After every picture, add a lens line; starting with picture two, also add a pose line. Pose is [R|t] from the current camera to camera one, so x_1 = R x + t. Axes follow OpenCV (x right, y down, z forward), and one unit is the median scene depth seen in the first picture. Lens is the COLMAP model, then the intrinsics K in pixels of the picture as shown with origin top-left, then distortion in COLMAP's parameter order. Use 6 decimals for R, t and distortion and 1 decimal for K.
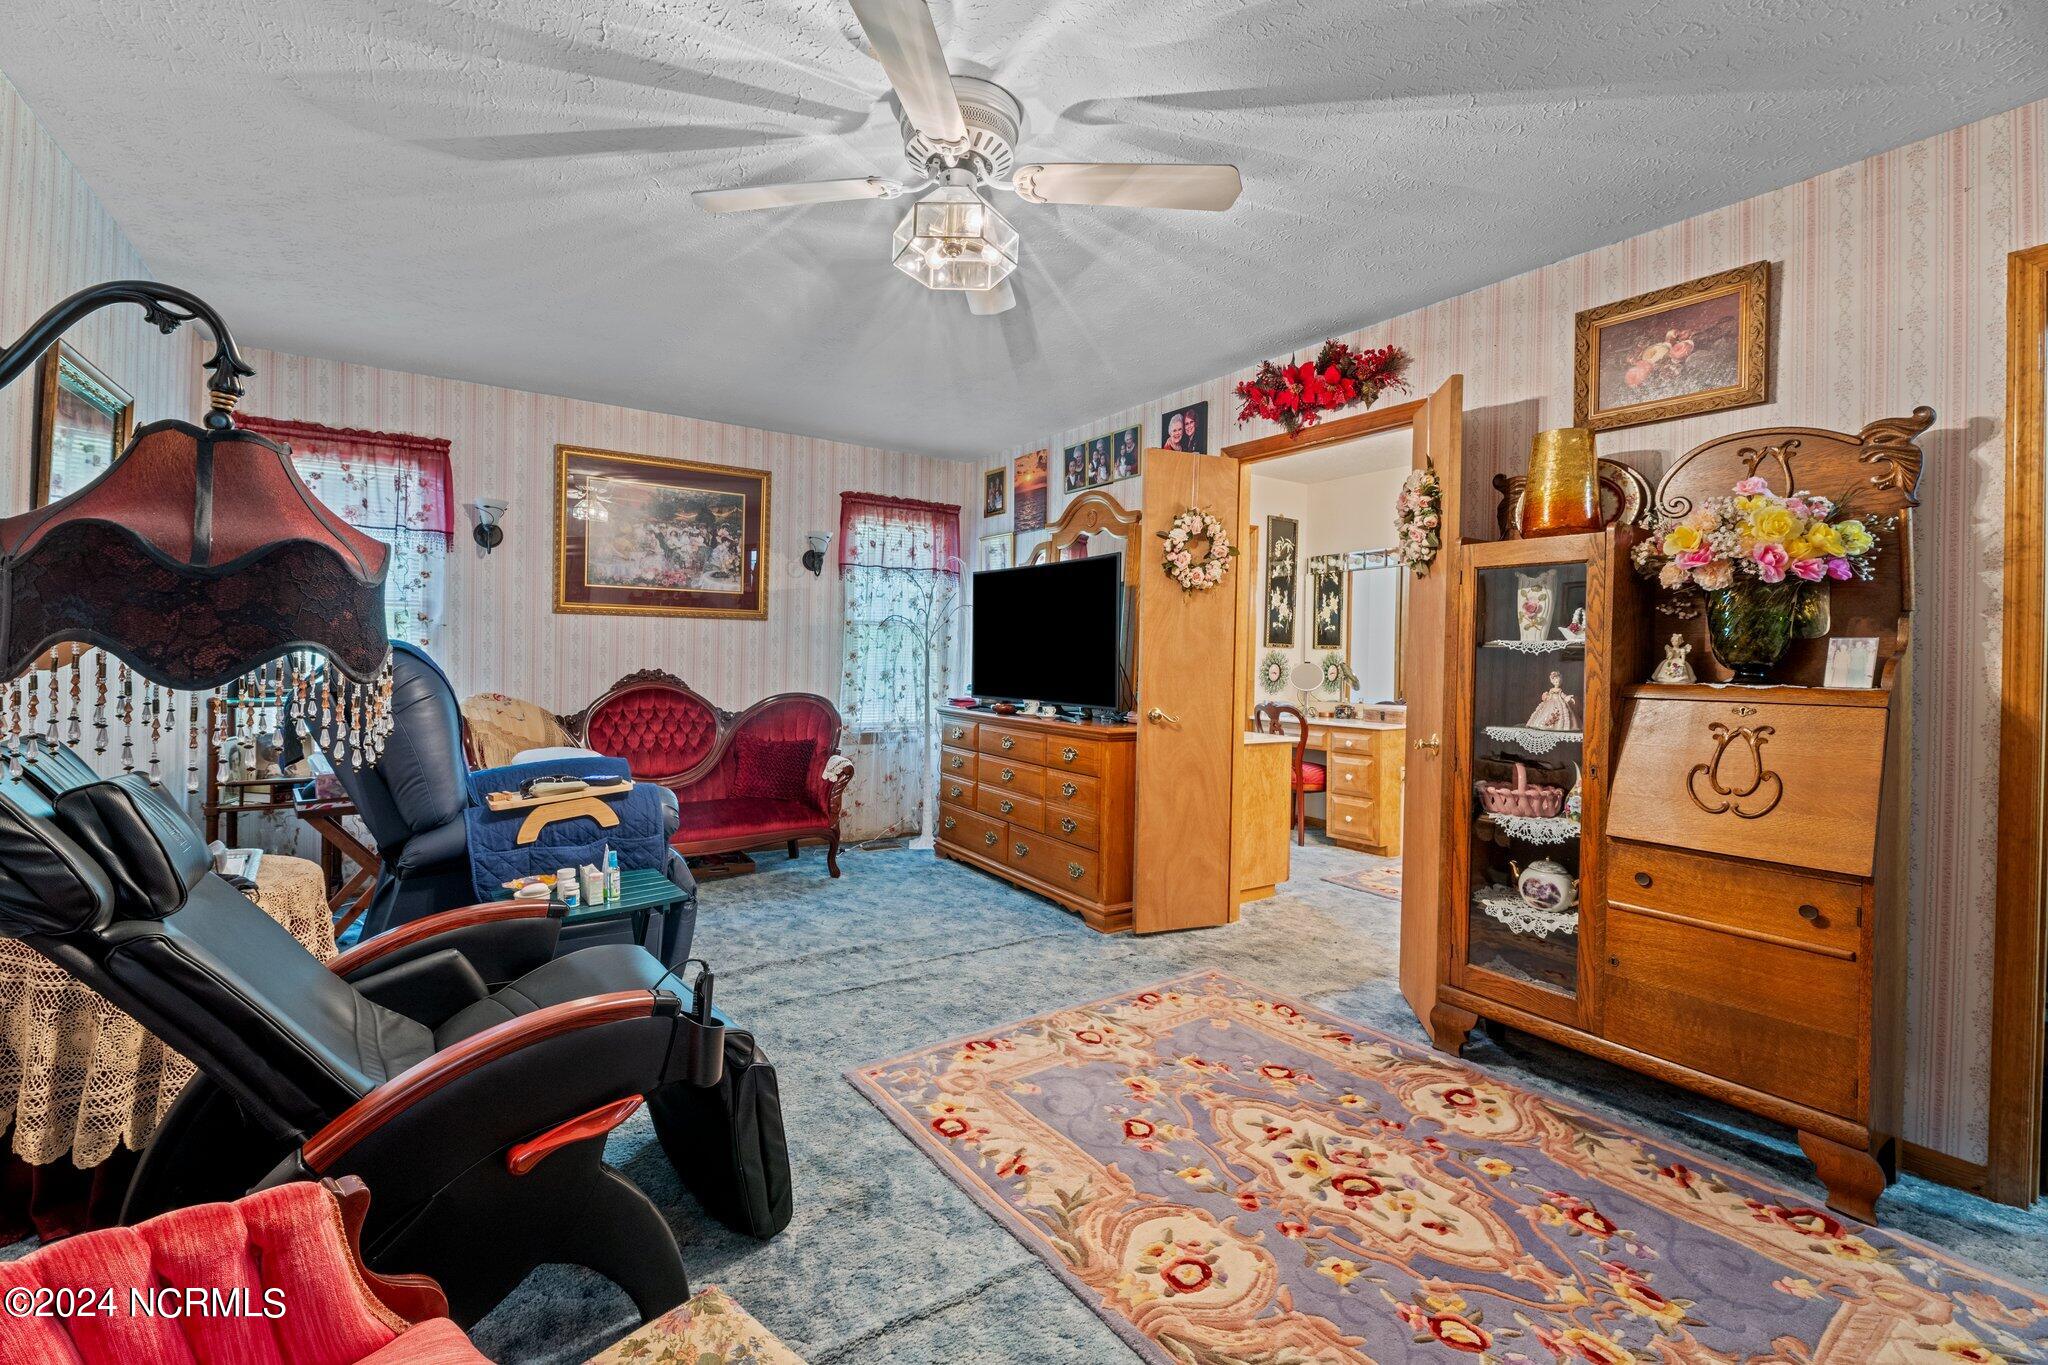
lens RADIAL K [[833.9, 0, 988.0], [0, 833.9, 644.9], [0, 0, 1]] dist [-0.003726, -0.000712]
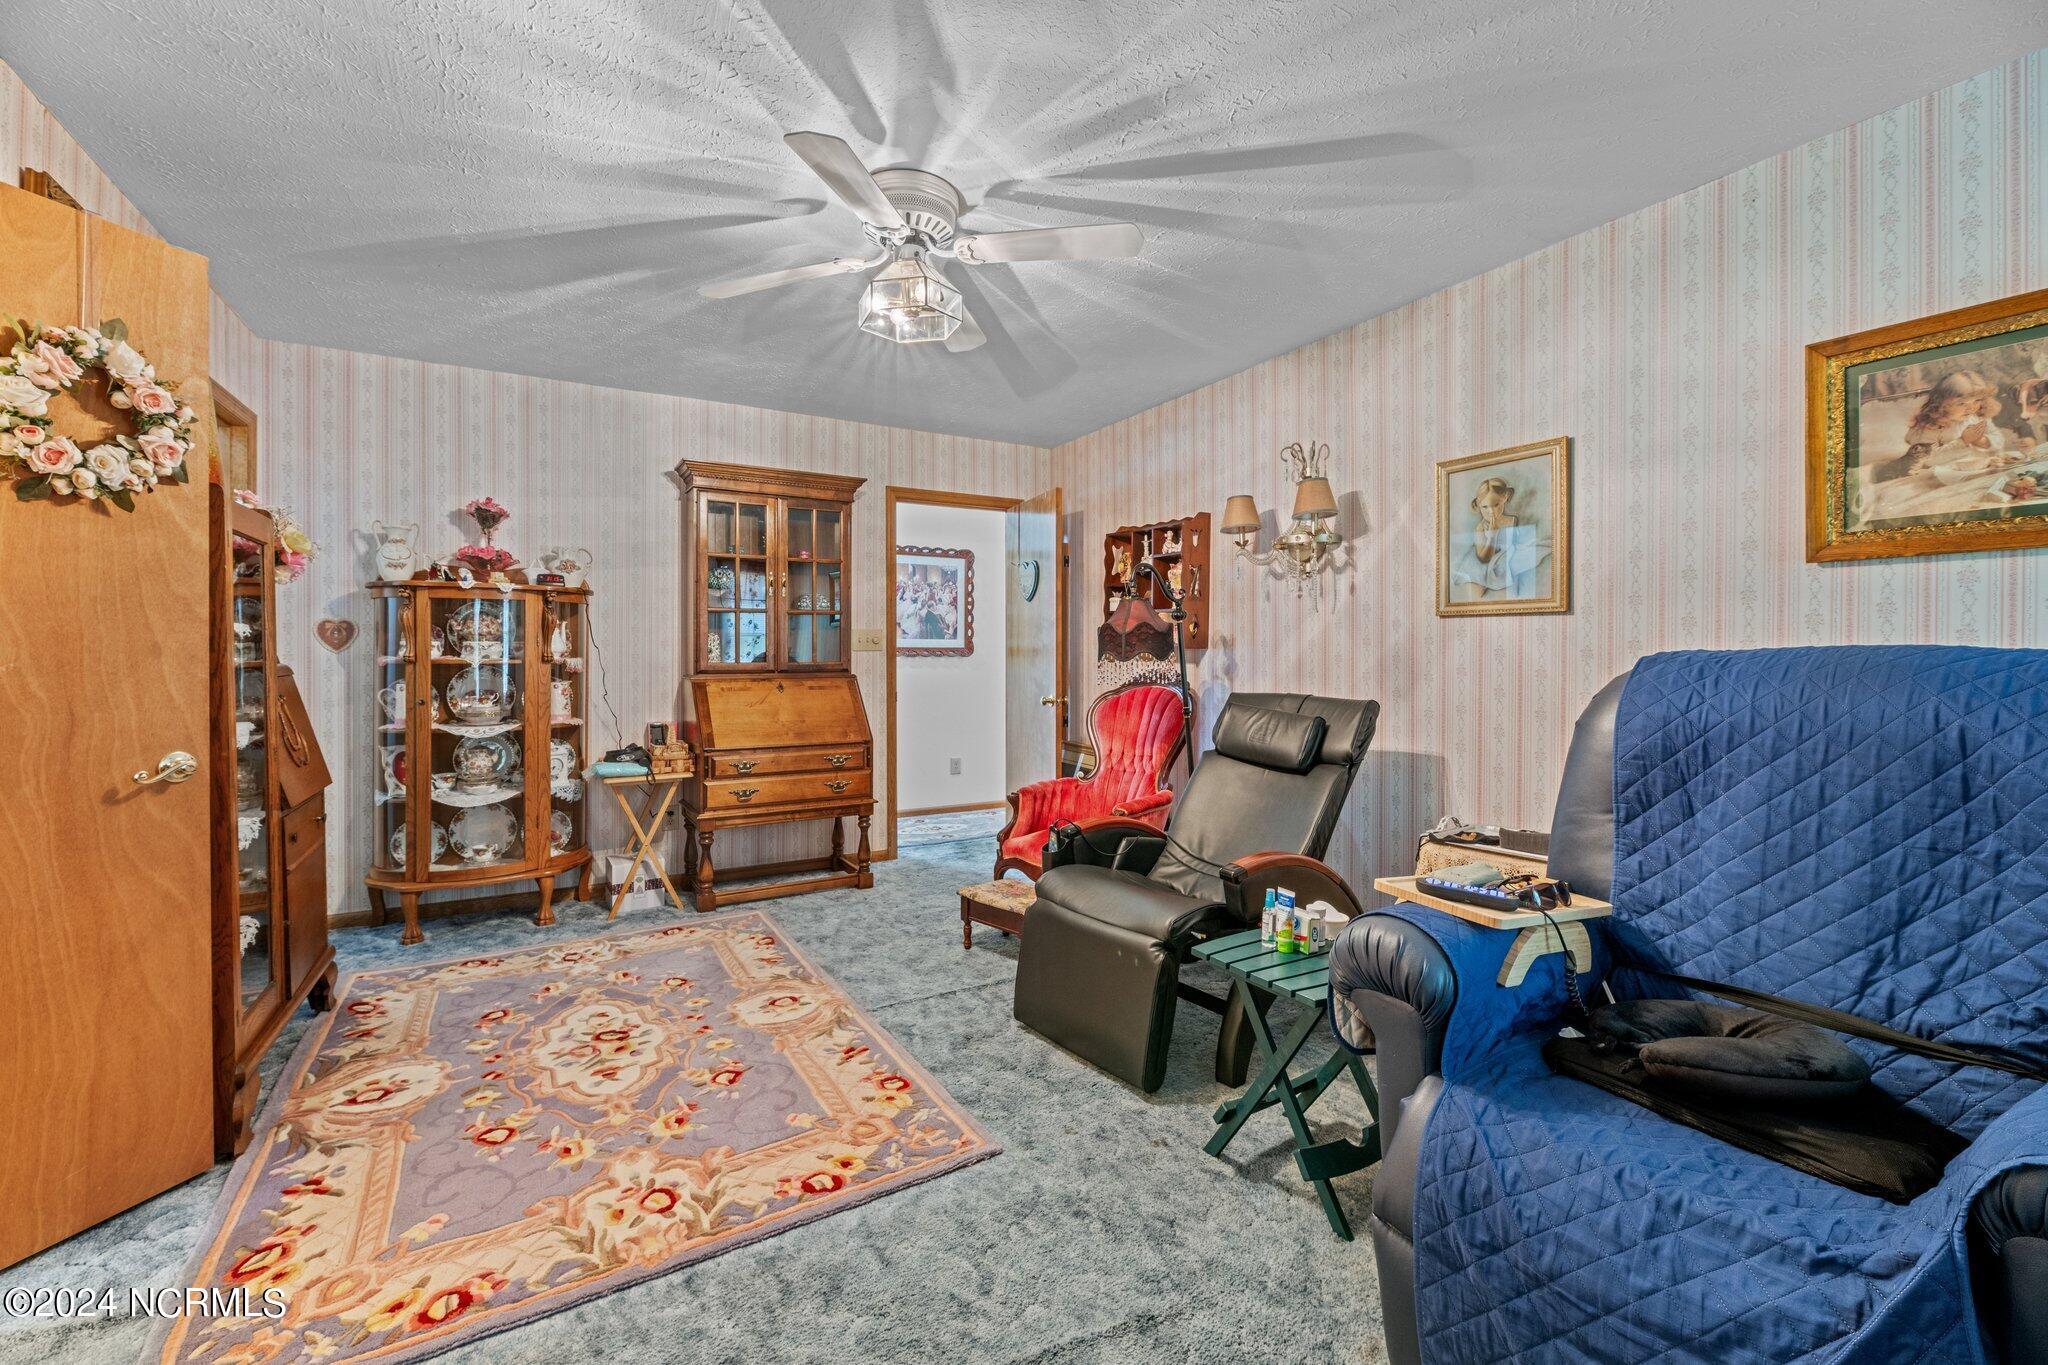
lens RADIAL K [[878.9, 0, 1027.1], [0, 878.9, 663.3], [0, 0, 1]] dist [0.001068, -0.000014]
pose [[-0.998651, -0.021103, 0.047453, -0.266631], [-0.021014, 0.999776, 0.002373, 0.016471], [-0.047492, 0.001372, -0.998871, 2.169345]]
